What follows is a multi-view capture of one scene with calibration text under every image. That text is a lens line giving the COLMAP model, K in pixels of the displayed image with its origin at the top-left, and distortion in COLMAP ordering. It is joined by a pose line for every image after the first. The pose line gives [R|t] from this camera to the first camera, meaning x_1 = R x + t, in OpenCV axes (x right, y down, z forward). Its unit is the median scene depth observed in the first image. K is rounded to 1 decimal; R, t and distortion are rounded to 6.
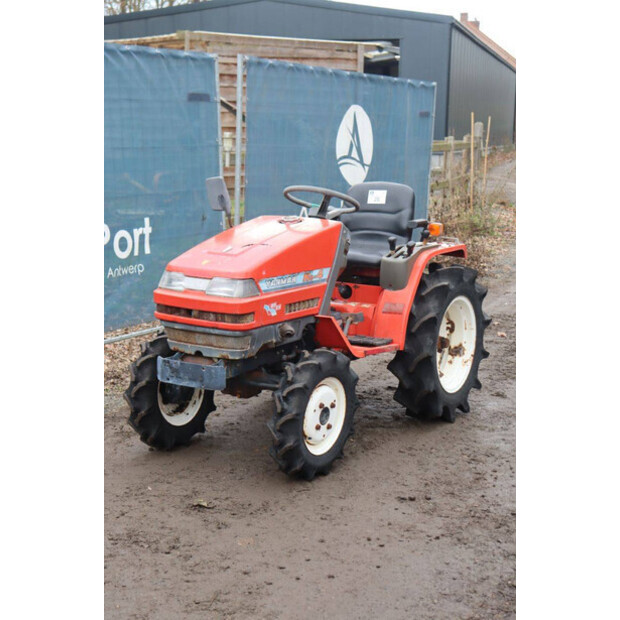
lens RADIAL K [[1106.2, 0, 311.2], [0, 1106.2, 312.3], [0, 0, 1]] dist [0.232721, 0.000000]
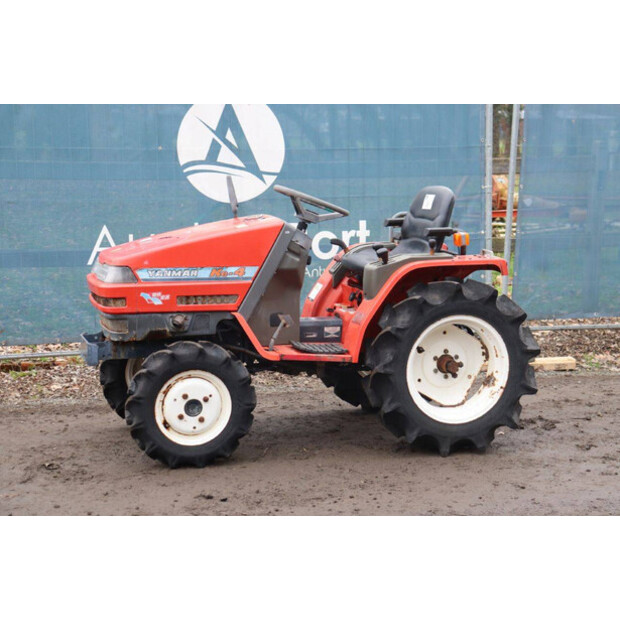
lens RADIAL K [[1310.0, 0, 312.9], [0, 1310.0, 309.5], [0, 0, 1]] dist [0.340175, 0.000000]
pose [[0.743001, 0.086582, -0.663666, 0.901148], [-0.107252, 0.994185, 0.009628, -0.020062], [0.660640, 0.064026, 0.747967, 0.163813]]
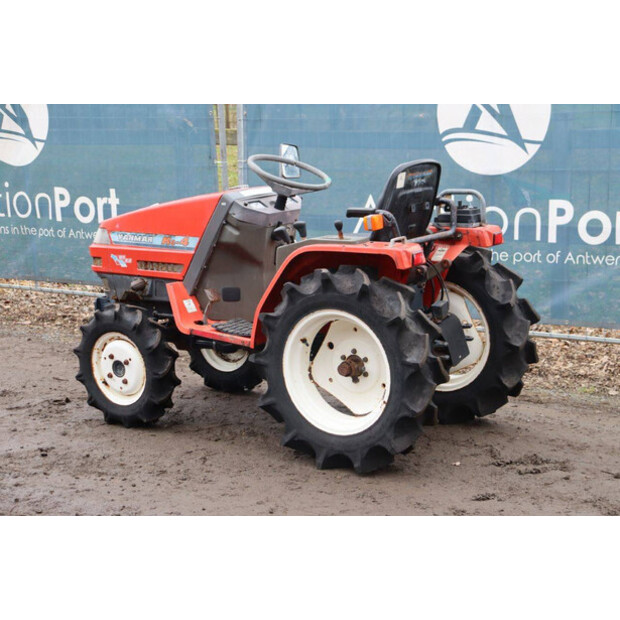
lens RADIAL K [[1310.0, 0, 307.2], [0, 1310.0, 291.0], [0, 0, 1]] dist [0.340175, 0.000000]
pose [[-0.058225, 0.136286, -0.988957, 1.247490], [-0.147349, 0.978614, 0.143535, -0.187391], [0.987369, 0.154079, -0.036898, 1.227881]]
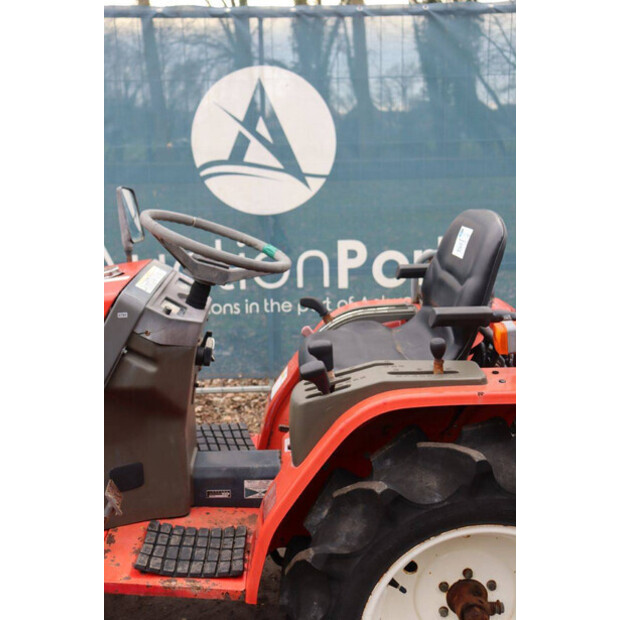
lens RADIAL K [[789.7, 0, 306.0], [0, 789.7, 310.6], [0, 0, 1]] dist [0.018953, 0.000000]
pose [[0.531021, 0.166912, -0.830757, 0.378816], [-0.119815, 0.985348, 0.121385, -0.135905], [0.838845, 0.035079, 0.543239, 0.967191]]
